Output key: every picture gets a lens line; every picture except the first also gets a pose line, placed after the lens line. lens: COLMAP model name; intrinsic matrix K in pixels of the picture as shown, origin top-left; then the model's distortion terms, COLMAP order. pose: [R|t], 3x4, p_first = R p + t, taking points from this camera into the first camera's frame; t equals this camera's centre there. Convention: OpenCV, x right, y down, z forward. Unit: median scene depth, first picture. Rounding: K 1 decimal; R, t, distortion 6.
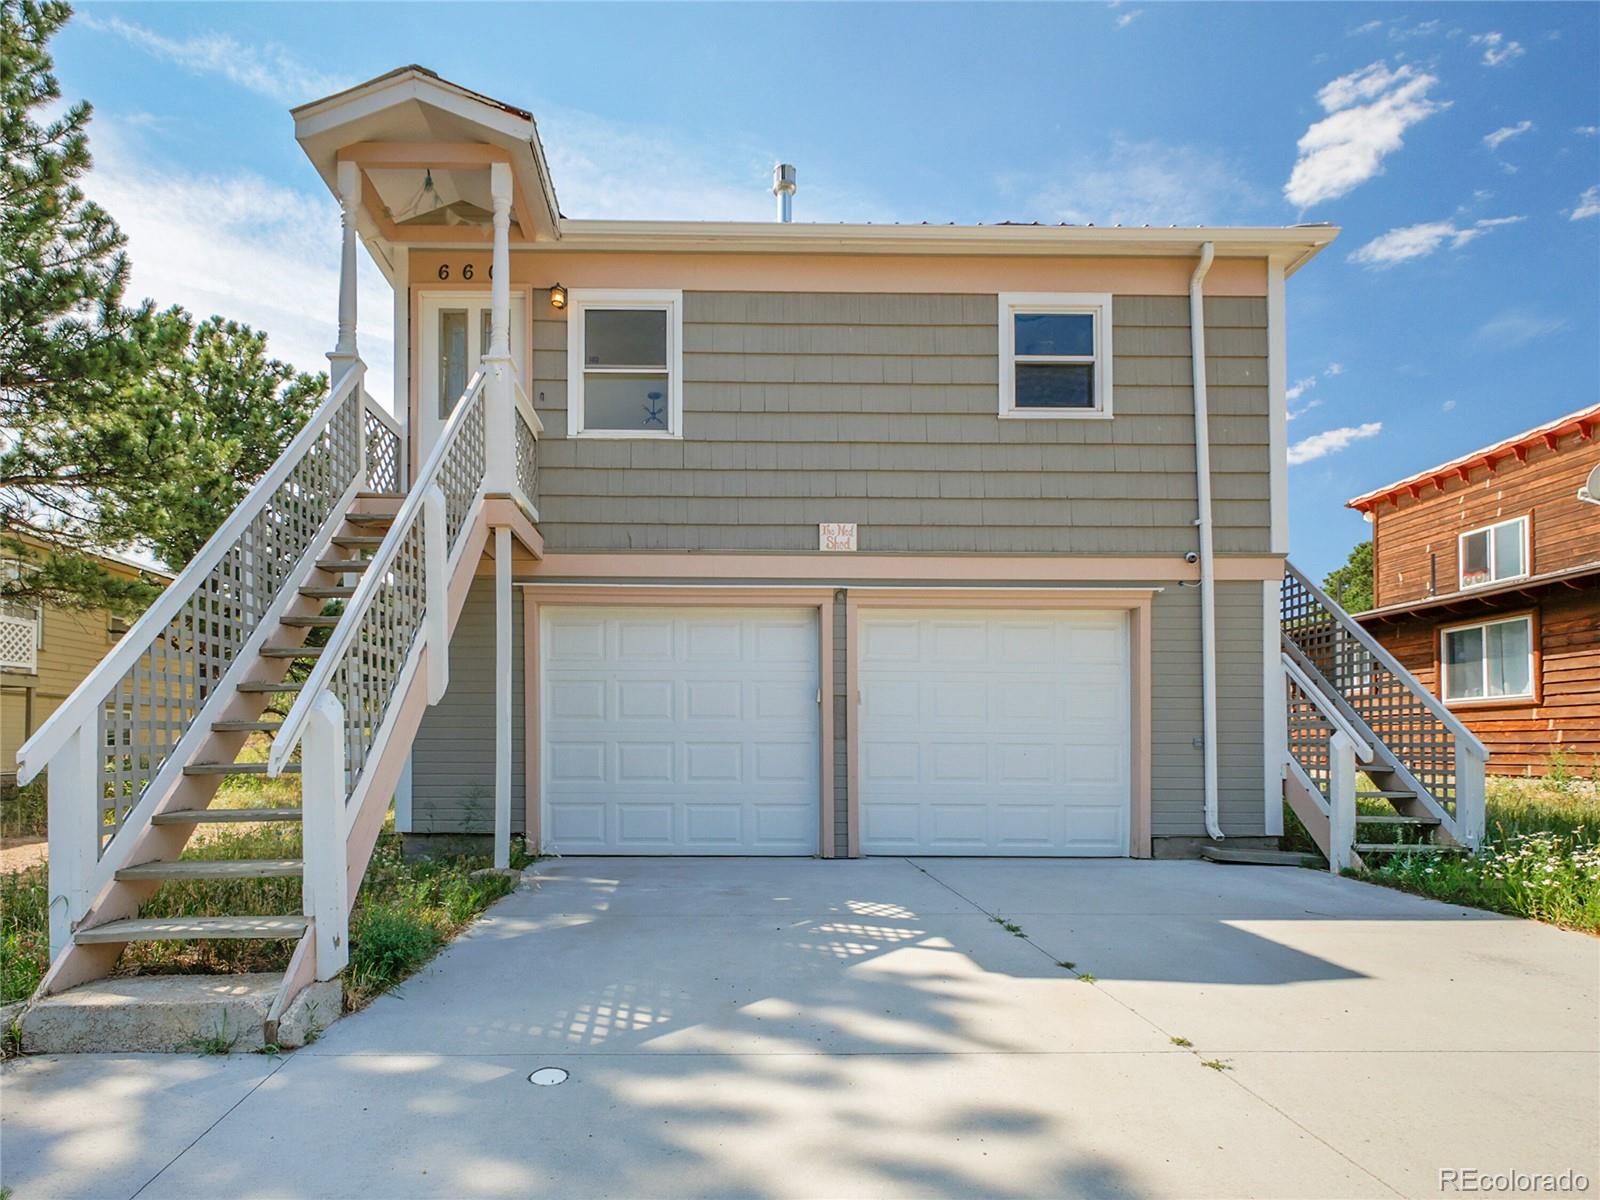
lens RADIAL K [[873.5, 0, 723.1], [0, 873.5, 743.2], [0, 0, 1]] dist [0.001381, 0.002927]
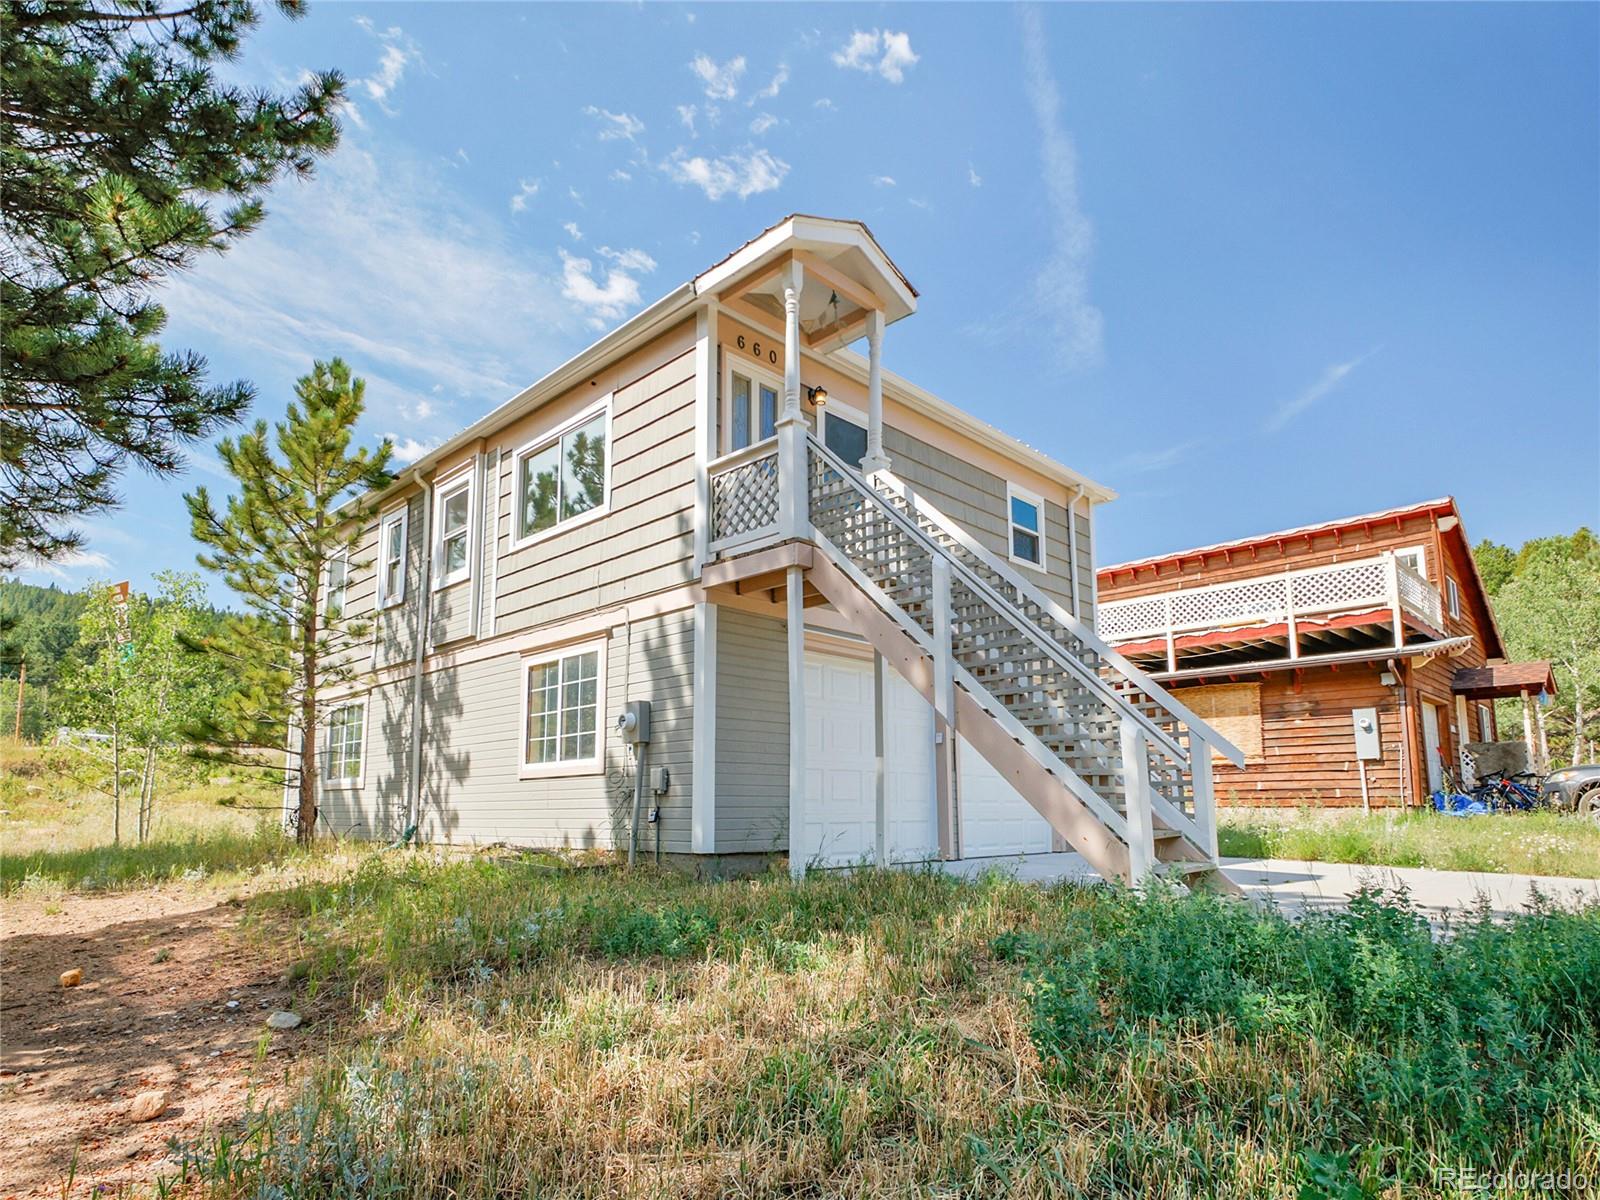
lens RADIAL K [[970.0, 0, 836.6], [0, 970.0, 698.0], [0, 0, 1]] dist [0.002247, -0.001218]
pose [[0.669082, 0.078339, 0.739048, -1.102027], [0.000896, 0.994343, -0.106212, 0.042026], [-0.743188, 0.071727, 0.665227, 0.122462]]
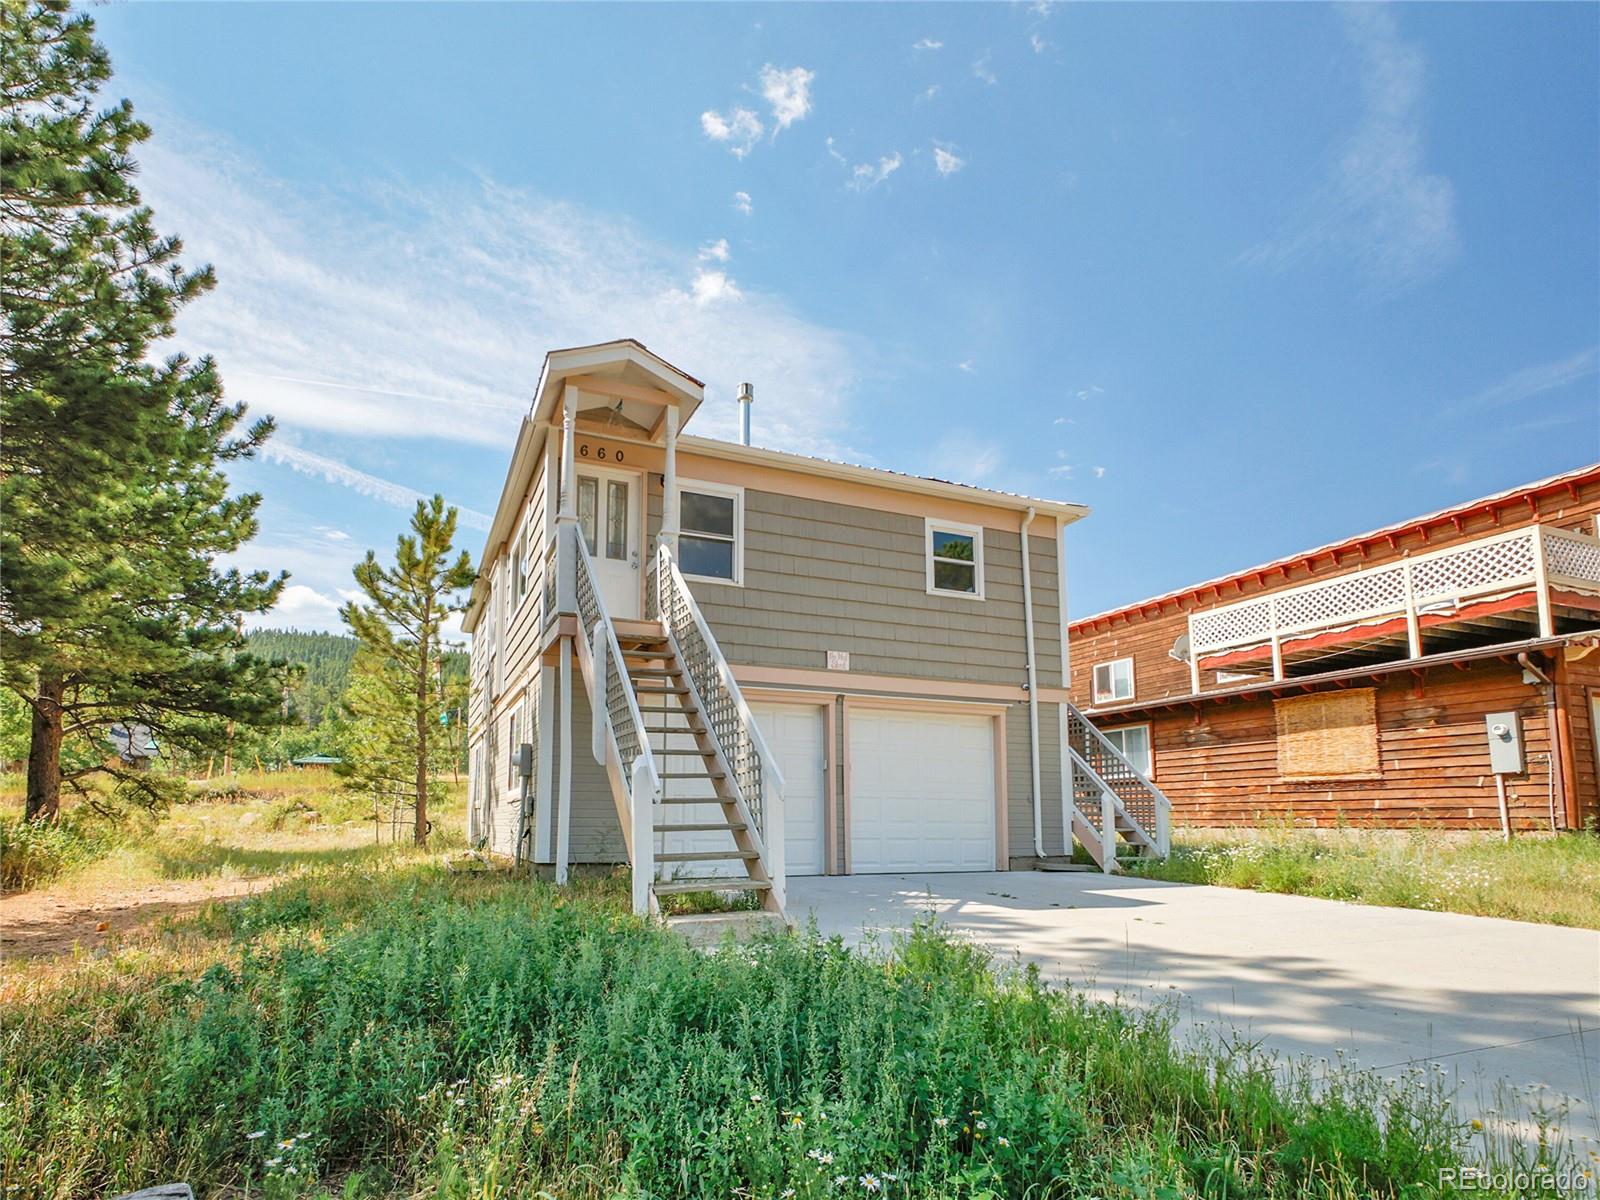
lens RADIAL K [[899.5, 0, 761.5], [0, 899.5, 738.6], [0, 0, 1]] dist [0.013057, -0.010961]
pose [[0.920140, 0.035906, 0.389939, -0.591098], [-0.003302, 0.996463, -0.083965, 0.030198], [-0.391575, 0.075972, 0.917005, -0.367955]]
